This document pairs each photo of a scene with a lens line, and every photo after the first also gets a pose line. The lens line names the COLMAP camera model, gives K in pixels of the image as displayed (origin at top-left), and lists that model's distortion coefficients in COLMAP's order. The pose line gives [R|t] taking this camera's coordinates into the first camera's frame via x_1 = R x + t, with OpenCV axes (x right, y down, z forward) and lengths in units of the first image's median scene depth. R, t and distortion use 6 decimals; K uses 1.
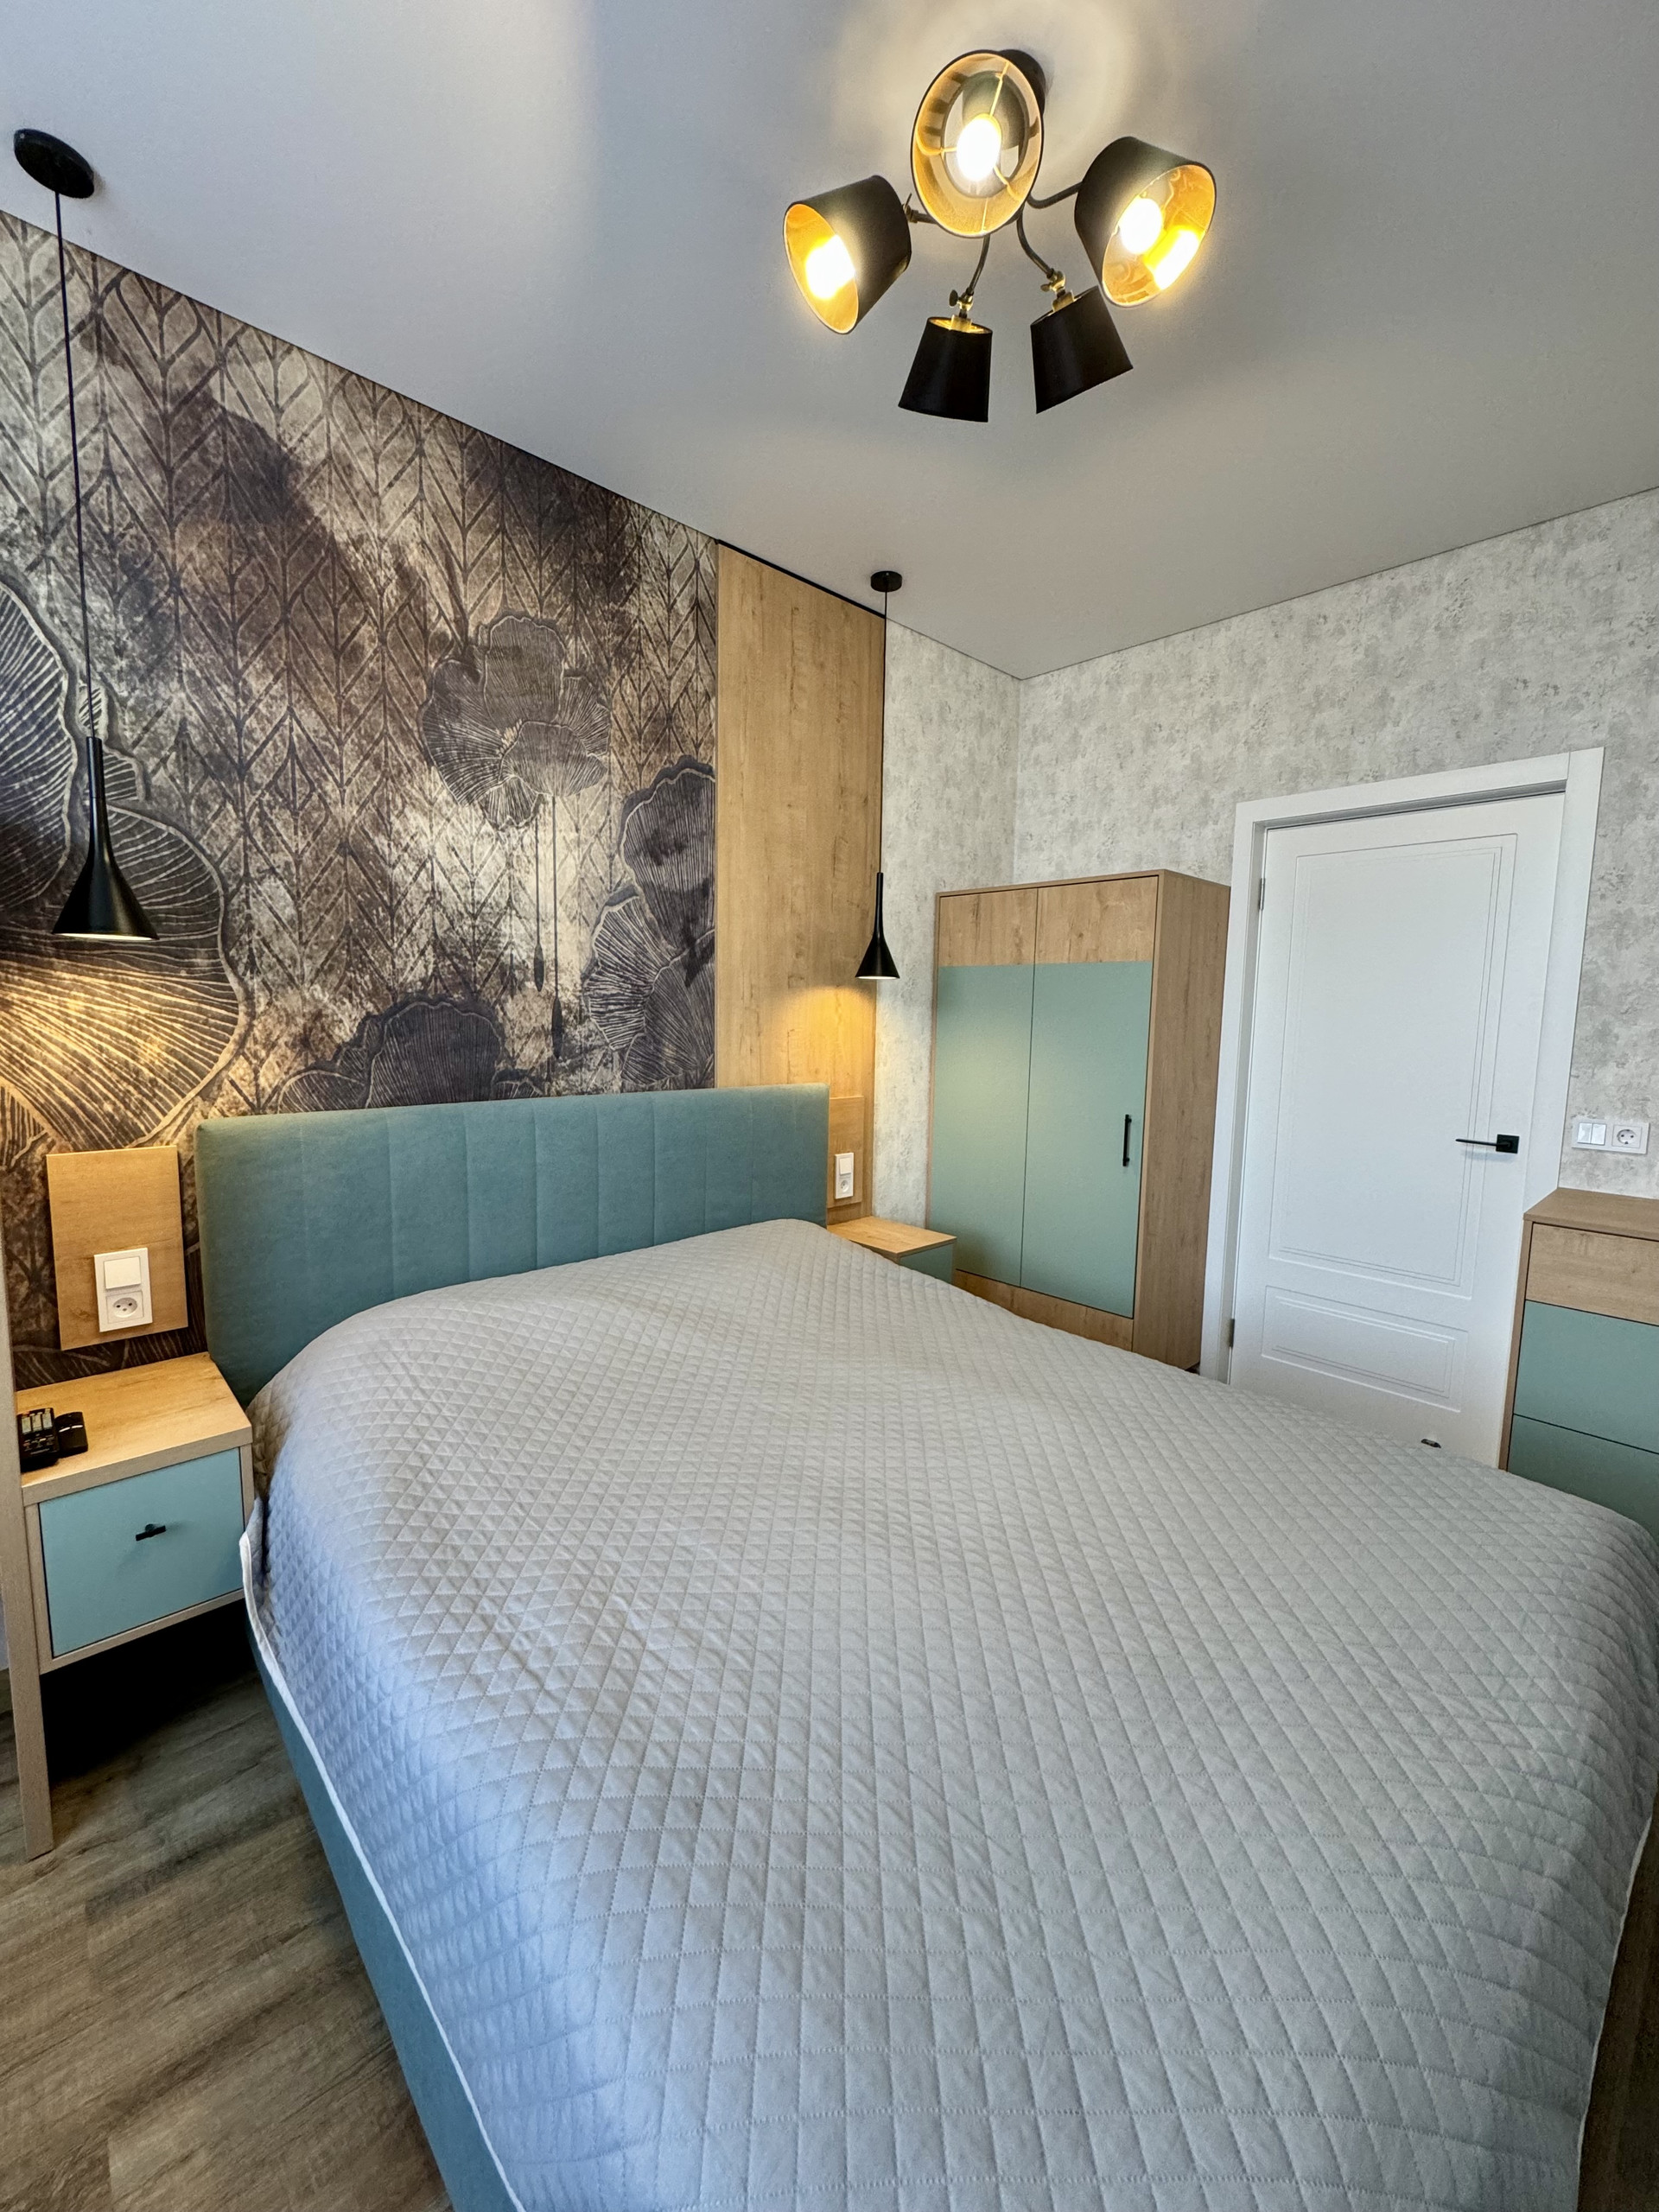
lens RADIAL K [[883.5, 0, 832.1], [0, 883.5, 1105.1], [0, 0, 1]] dist [-0.003873, 0.000647]
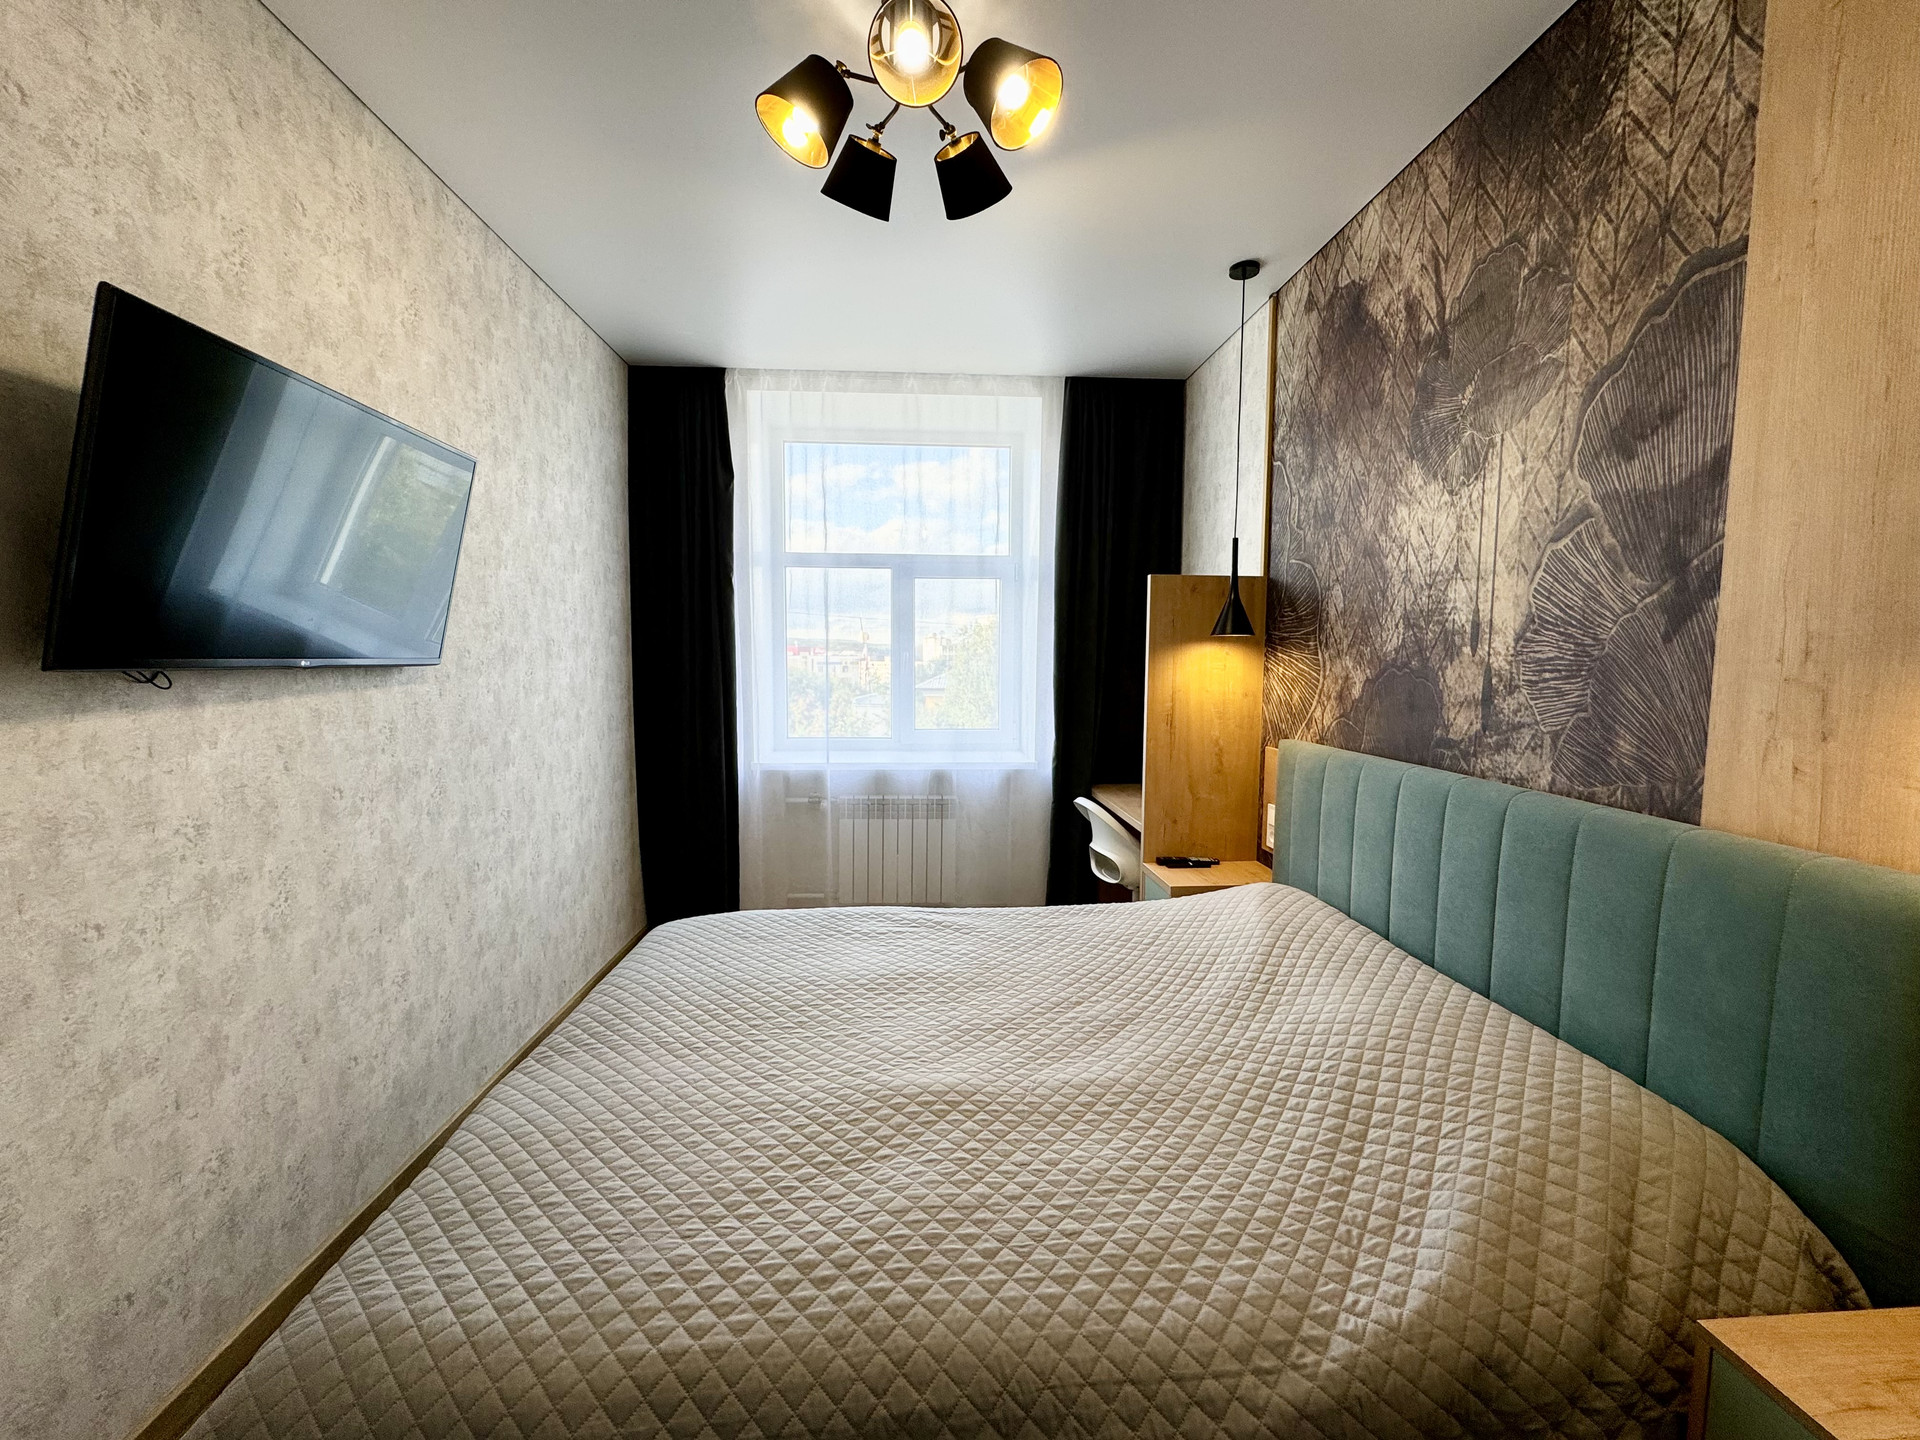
lens RADIAL K [[766.9, 0, 958.7], [0, 766.9, 718.9], [0, 0, 1]] dist [-0.003873, 0.000647]
pose [[-0.631671, 0.042237, -0.774085, 0.614872], [-0.101273, 0.985462, 0.136411, -0.119557], [0.768594, 0.164560, -0.618210, 1.089331]]
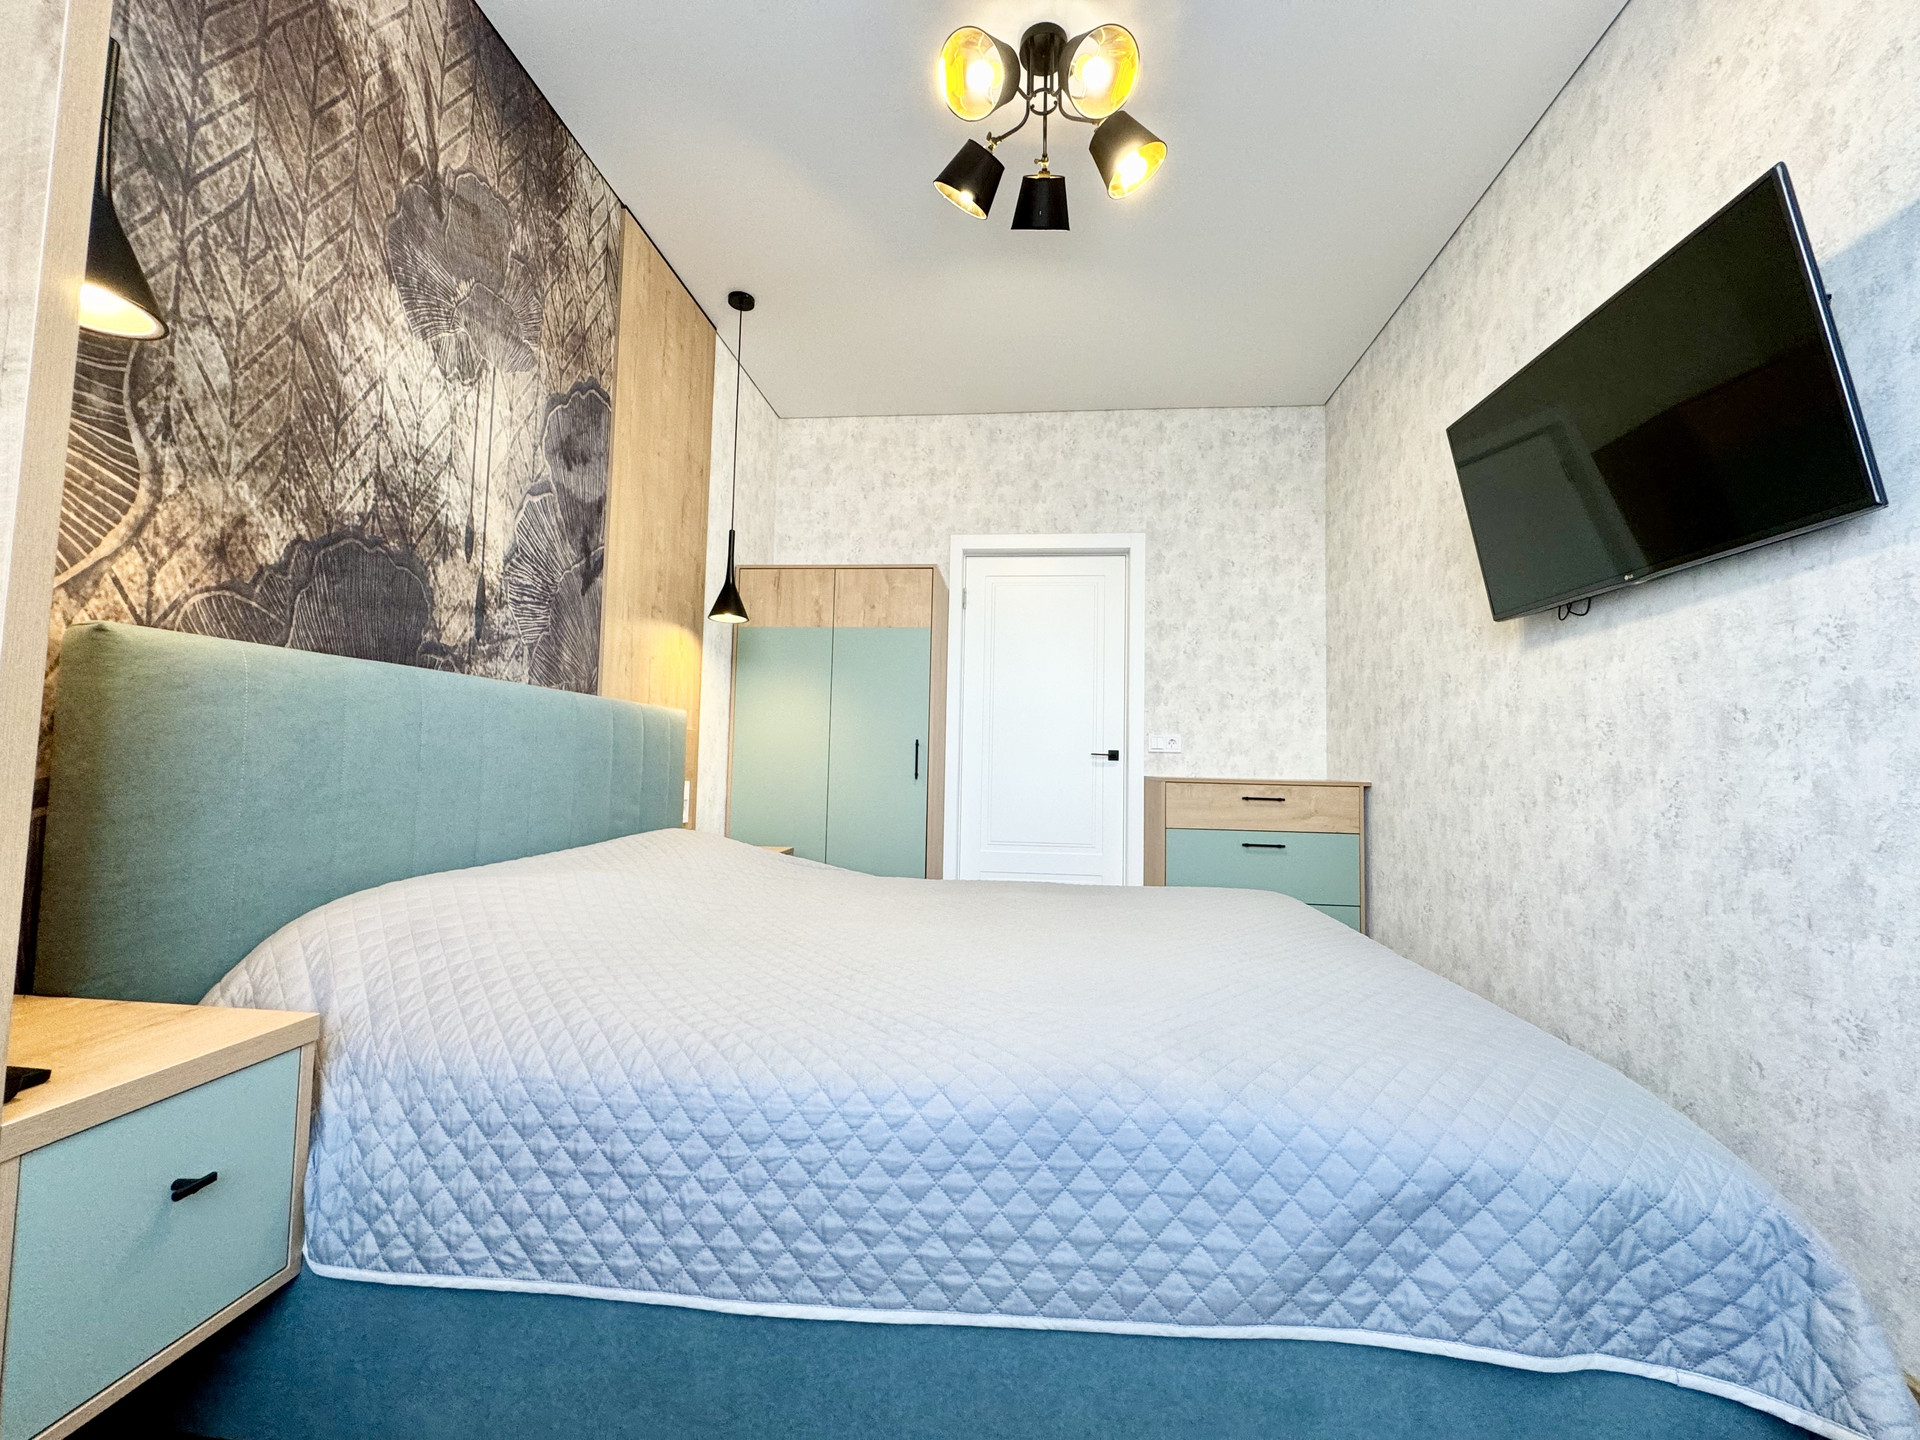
lens RADIAL K [[766.9, 0, 959.2], [0, 766.9, 718.0], [0, 0, 1]] dist [-0.003873, 0.000647]
pose [[0.754568, 0.037095, 0.655173, -0.459331], [0.064294, 0.989418, -0.130067, 0.161749], [-0.653065, 0.140268, 0.744199, 0.112257]]
